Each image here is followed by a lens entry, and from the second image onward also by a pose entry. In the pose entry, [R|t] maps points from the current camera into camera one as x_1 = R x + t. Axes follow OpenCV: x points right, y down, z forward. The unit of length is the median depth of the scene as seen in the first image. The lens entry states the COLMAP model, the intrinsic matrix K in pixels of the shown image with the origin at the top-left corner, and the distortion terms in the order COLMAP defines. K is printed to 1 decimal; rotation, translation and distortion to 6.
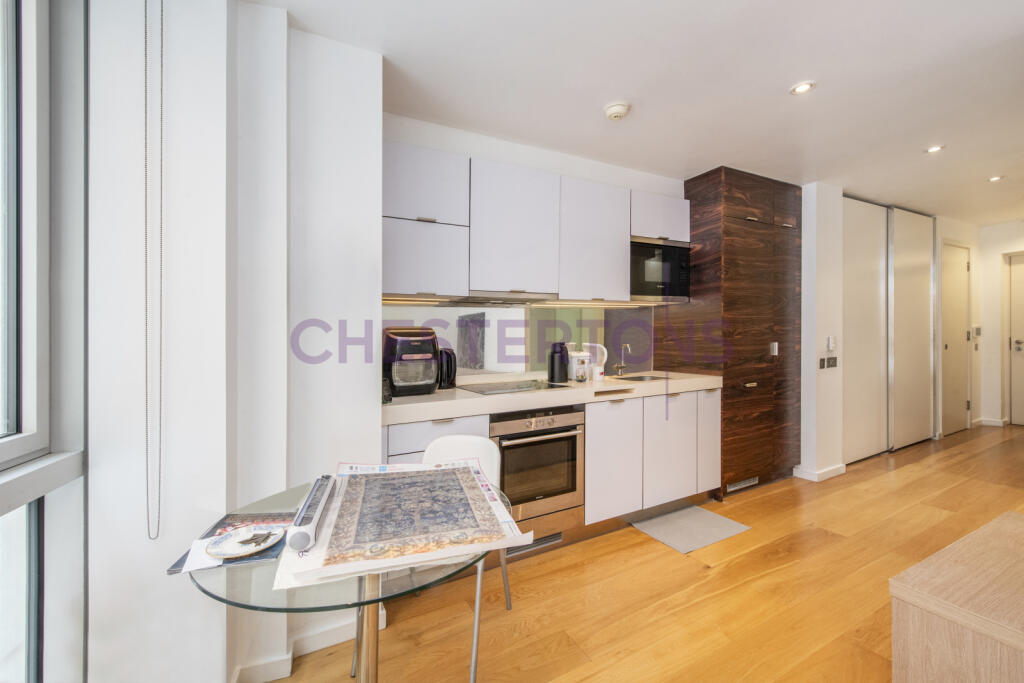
lens RADIAL K [[418.4, 0, 506.5], [0, 418.4, 336.8], [0, 0, 1]] dist [0.000843, -0.004857]
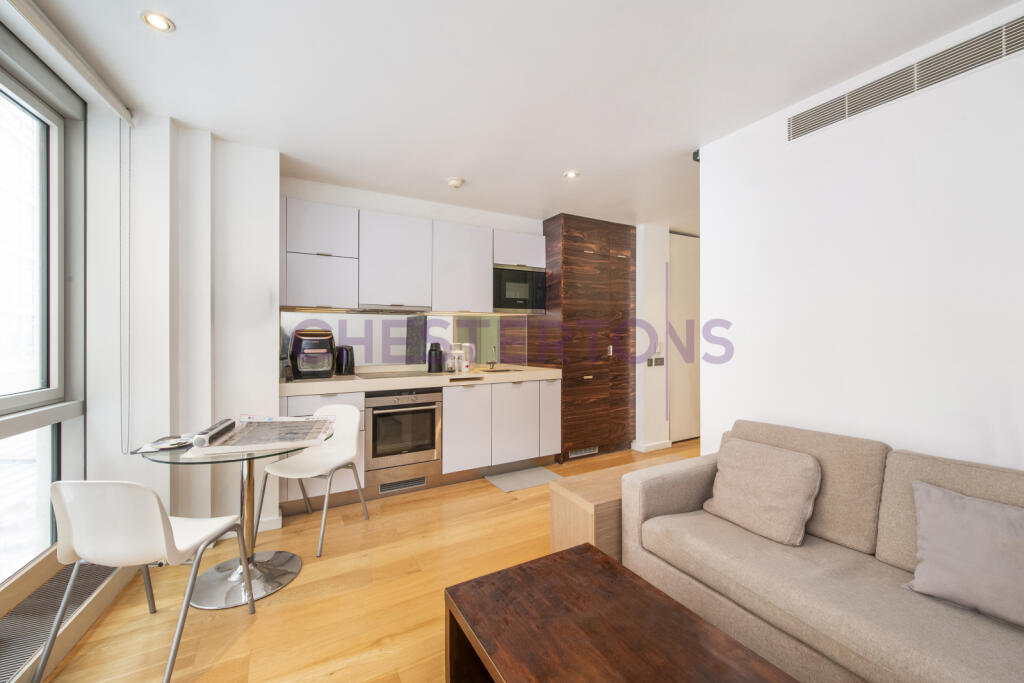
lens RADIAL K [[409.5, 0, 494.5], [0, 409.5, 344.4], [0, 0, 1]] dist [-0.000304, -0.004862]
pose [[0.999594, 0.017504, 0.022500, 0.273650], [-0.017935, 0.999656, 0.019134, -0.009497], [-0.022157, -0.019530, 0.999564, -0.305892]]
